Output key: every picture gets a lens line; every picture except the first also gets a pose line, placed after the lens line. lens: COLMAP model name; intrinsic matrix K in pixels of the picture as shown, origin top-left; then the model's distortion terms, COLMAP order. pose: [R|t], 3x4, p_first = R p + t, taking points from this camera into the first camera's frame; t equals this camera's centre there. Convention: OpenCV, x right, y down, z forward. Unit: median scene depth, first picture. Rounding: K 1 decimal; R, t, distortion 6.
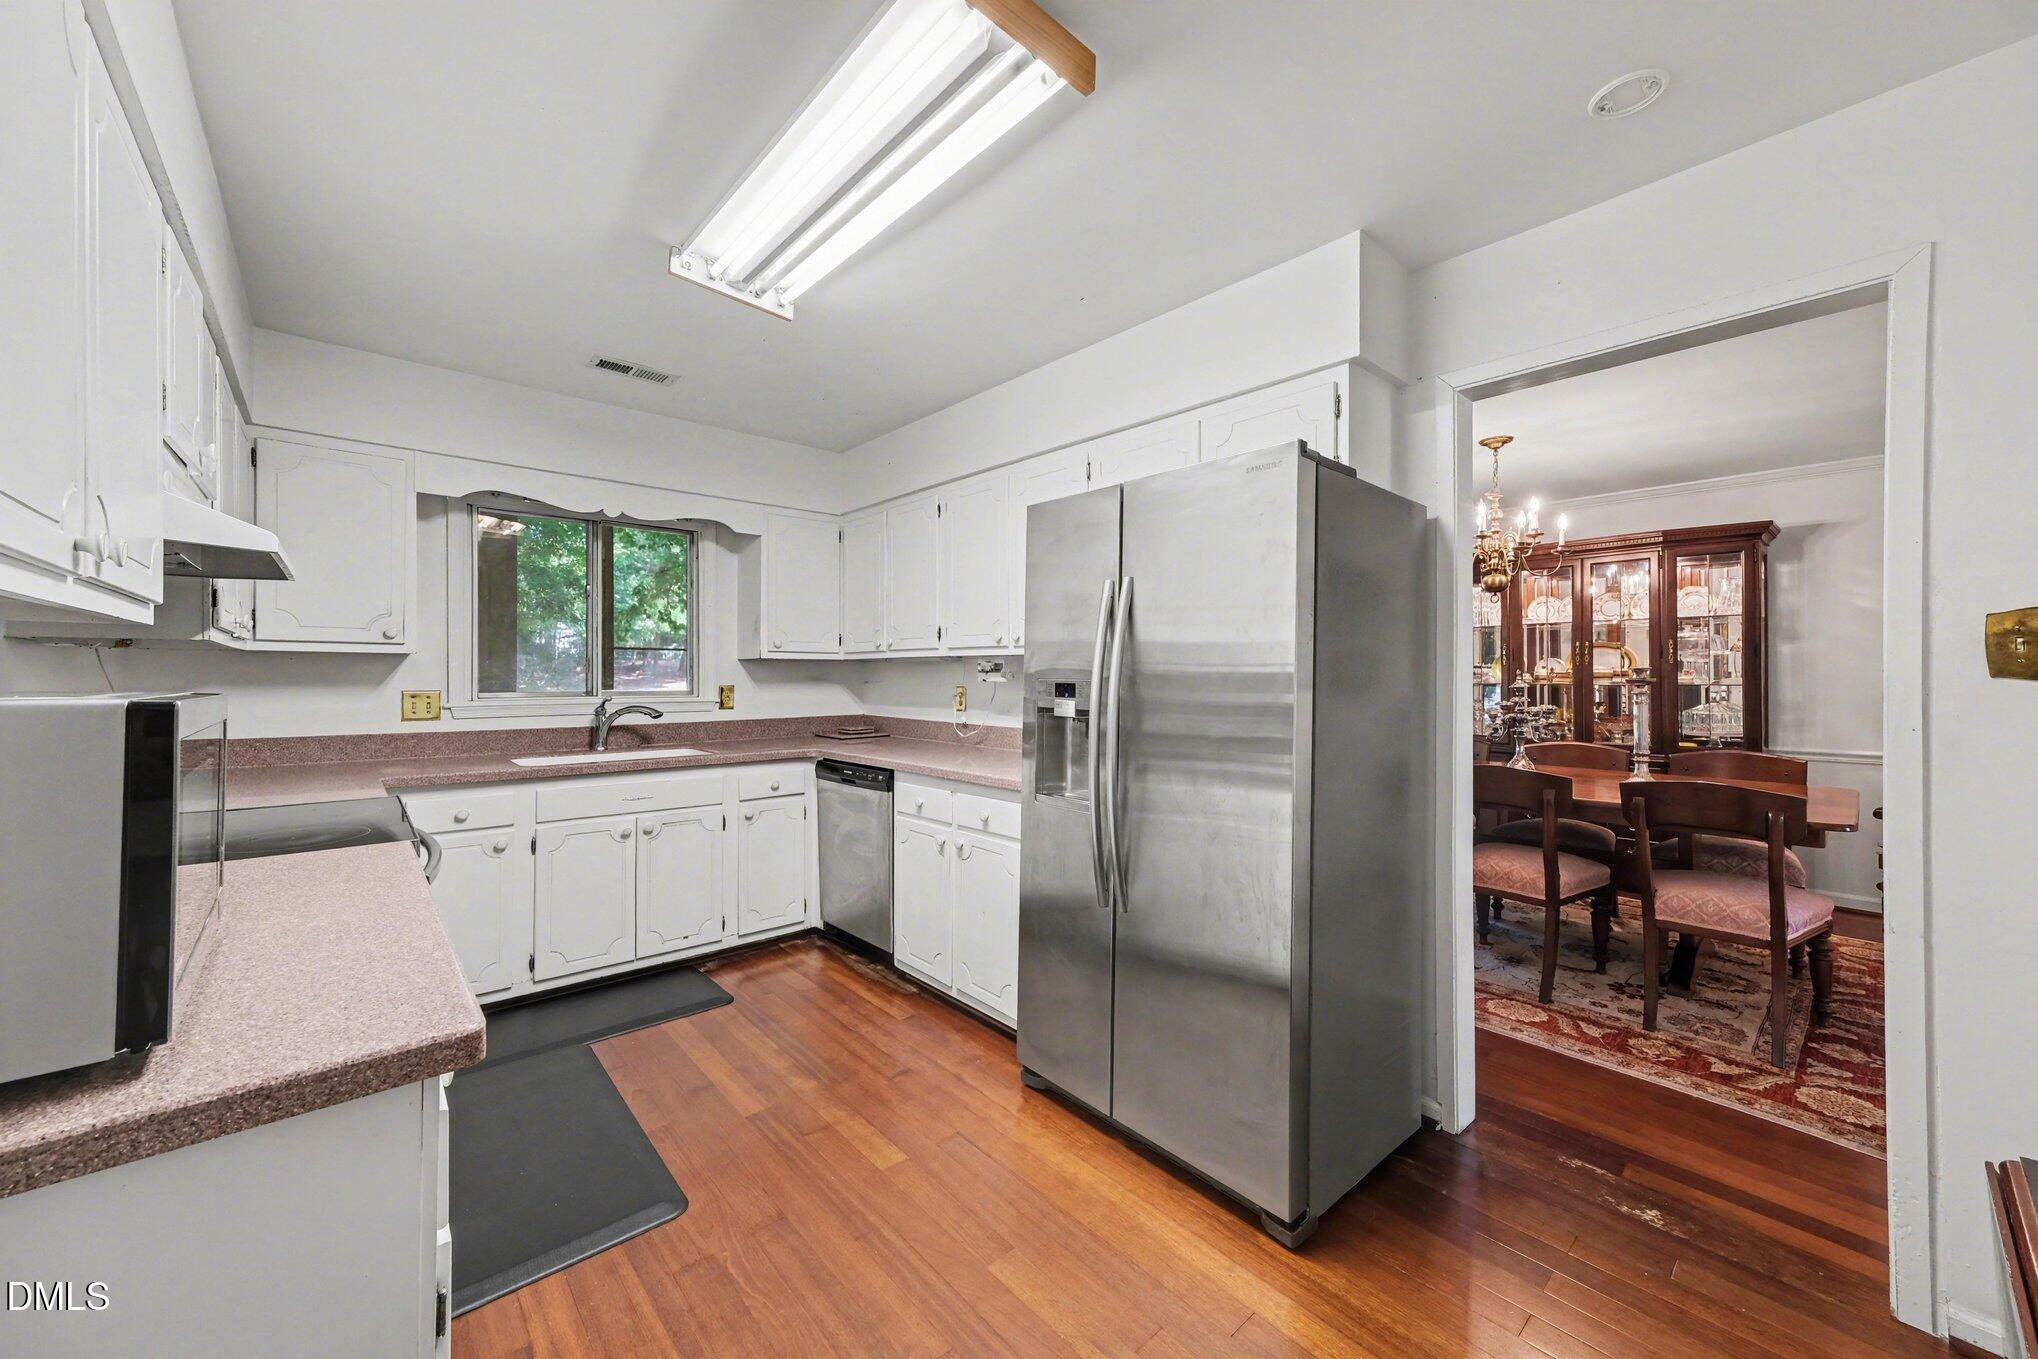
lens RADIAL K [[768.6, 0, 1025.2], [0, 768.6, 675.4], [0, 0, 1]] dist [0.000110, 0.005585]
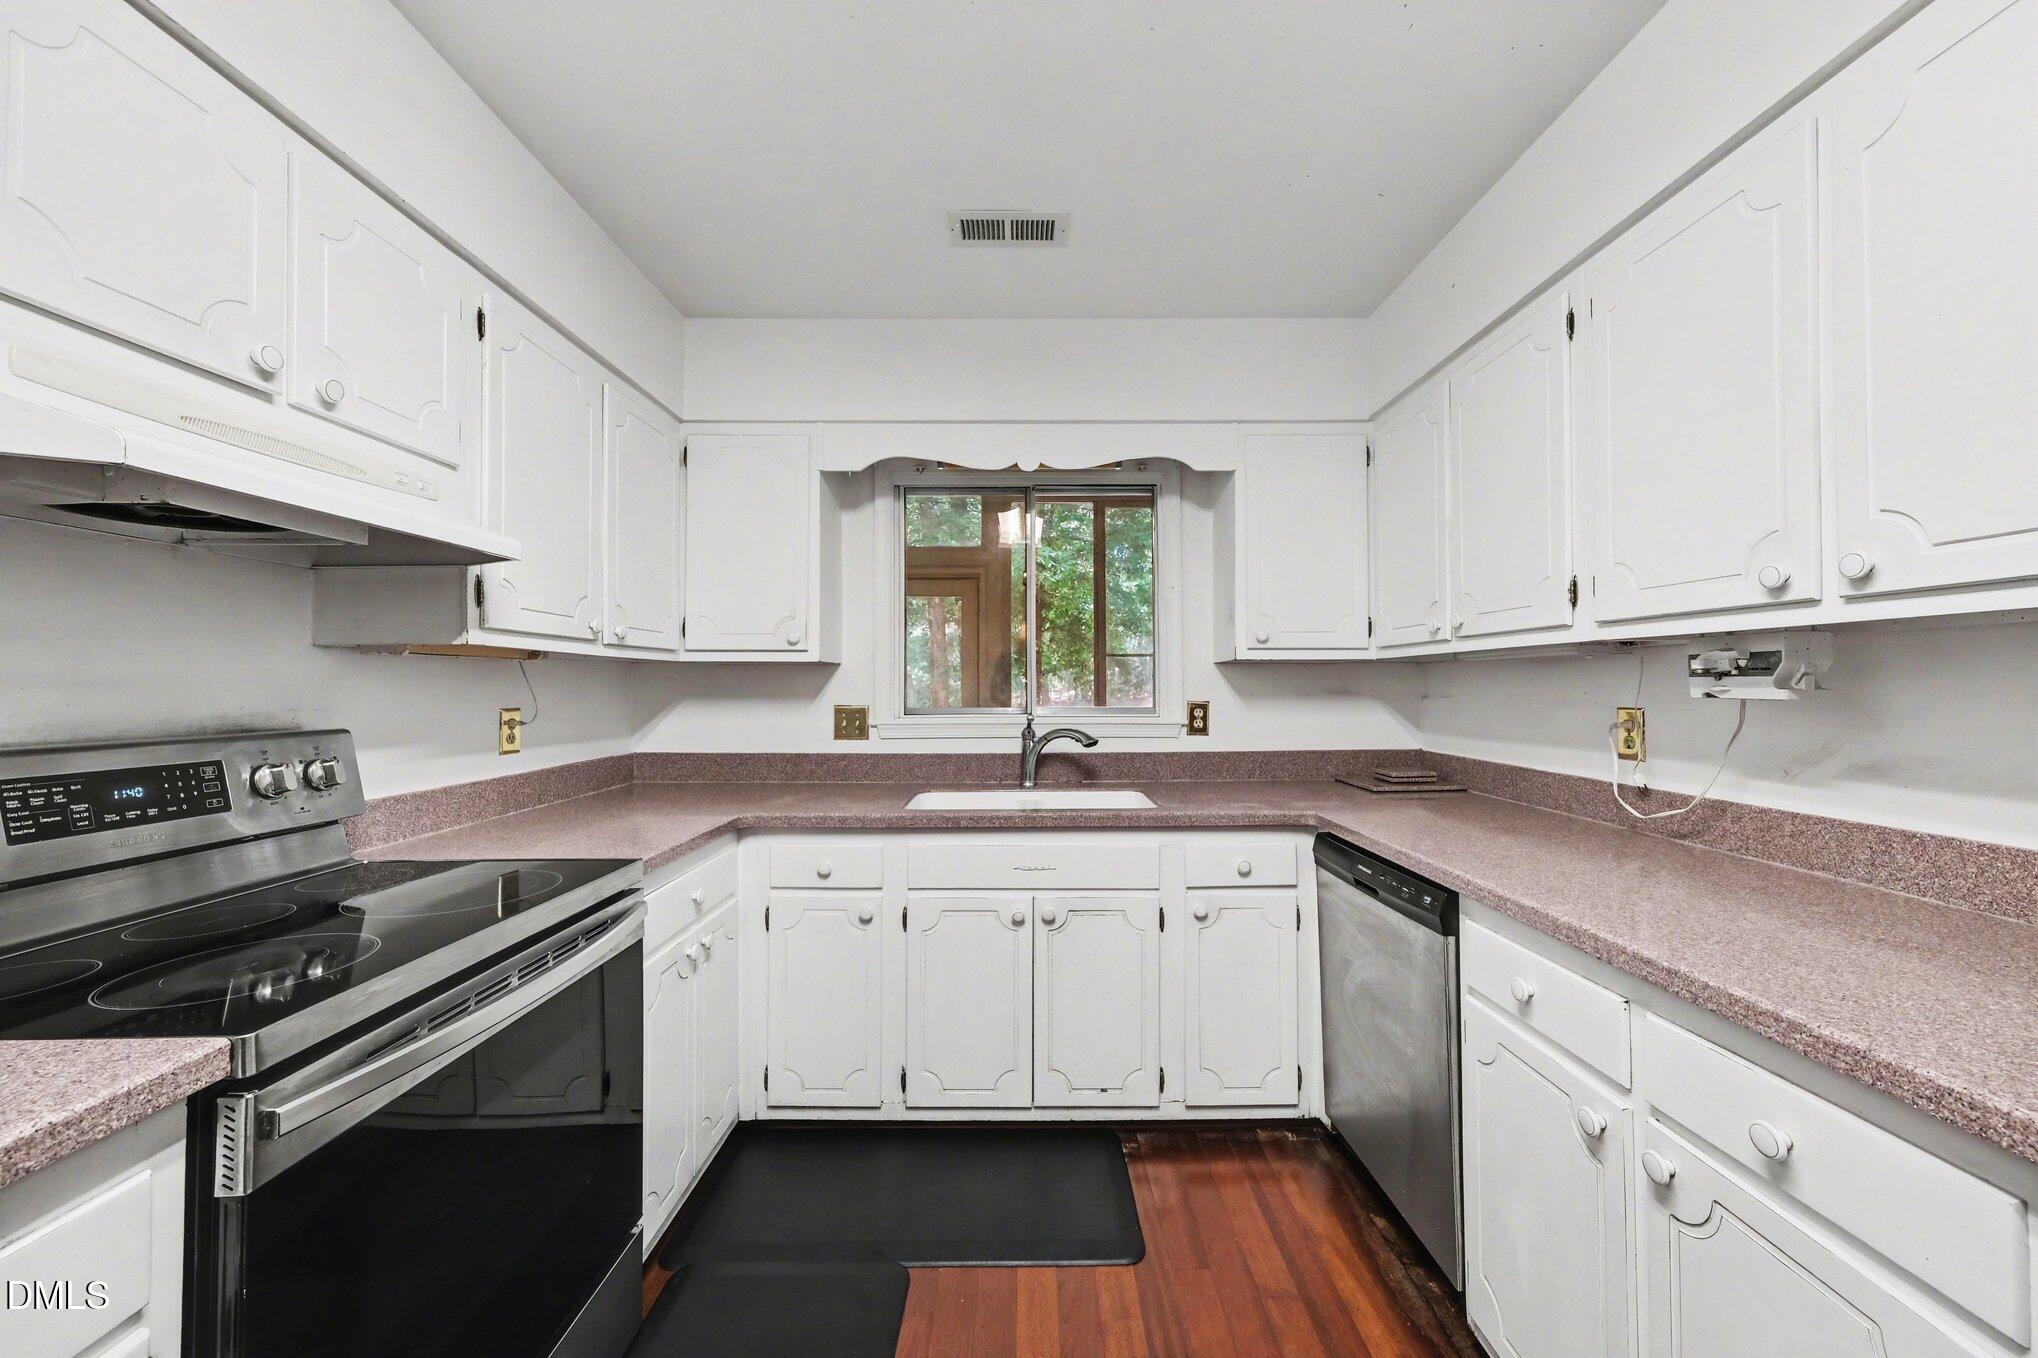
lens RADIAL K [[768.6, 0, 1025.2], [0, 768.6, 674.9], [0, 0, 1]] dist [0.000110, 0.005585]
pose [[0.748396, -0.013693, -0.663110, -0.053506], [0.003965, 0.999861, -0.016171, 0.000412], [0.663240, 0.009473, 0.748347, 0.445623]]
